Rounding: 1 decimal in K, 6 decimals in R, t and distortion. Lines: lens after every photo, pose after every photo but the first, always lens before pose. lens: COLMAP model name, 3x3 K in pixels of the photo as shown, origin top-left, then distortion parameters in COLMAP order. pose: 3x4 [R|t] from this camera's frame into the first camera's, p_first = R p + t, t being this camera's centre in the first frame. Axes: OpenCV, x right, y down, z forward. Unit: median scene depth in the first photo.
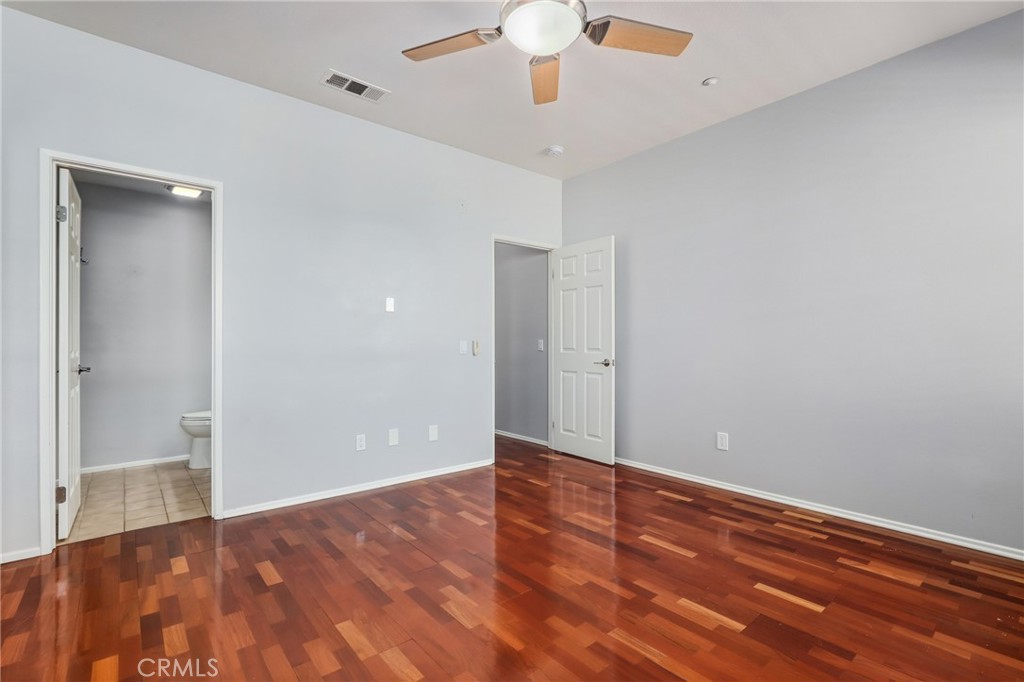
lens RADIAL K [[475.0, 0, 519.2], [0, 475.0, 341.7], [0, 0, 1]] dist [-0.001881, -0.002542]
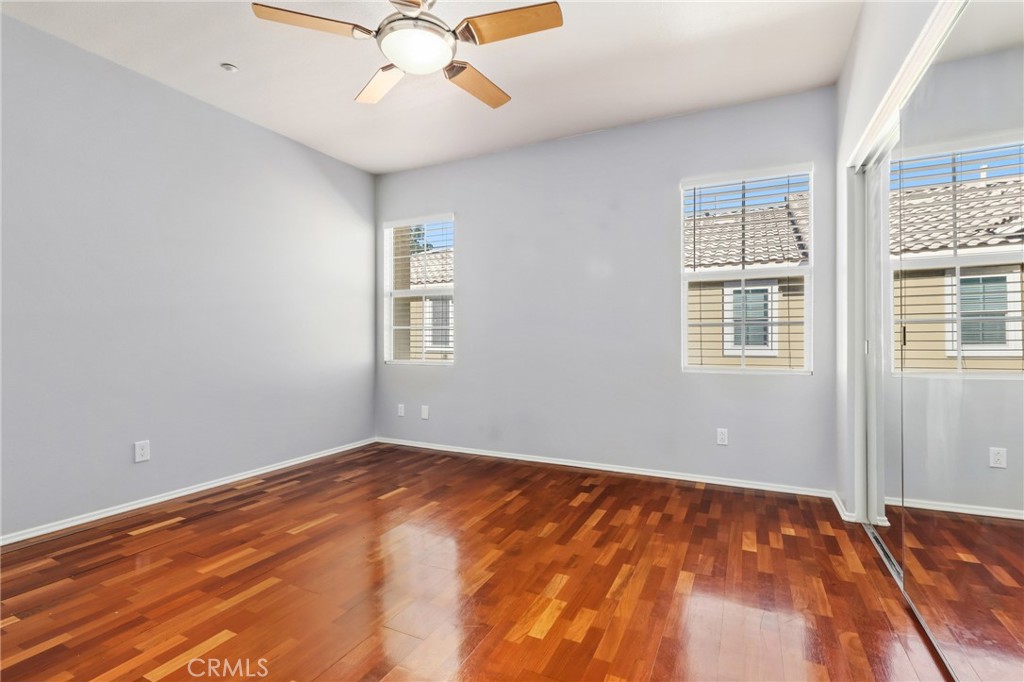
lens RADIAL K [[475.0, 0, 517.4], [0, 475.0, 339.2], [0, 0, 1]] dist [-0.001881, -0.002542]
pose [[-0.408452, -0.002149, 0.912777, -0.766088], [-0.002409, 0.999996, 0.001276, 0.006077], [-0.912777, -0.001677, -0.408455, 0.898467]]
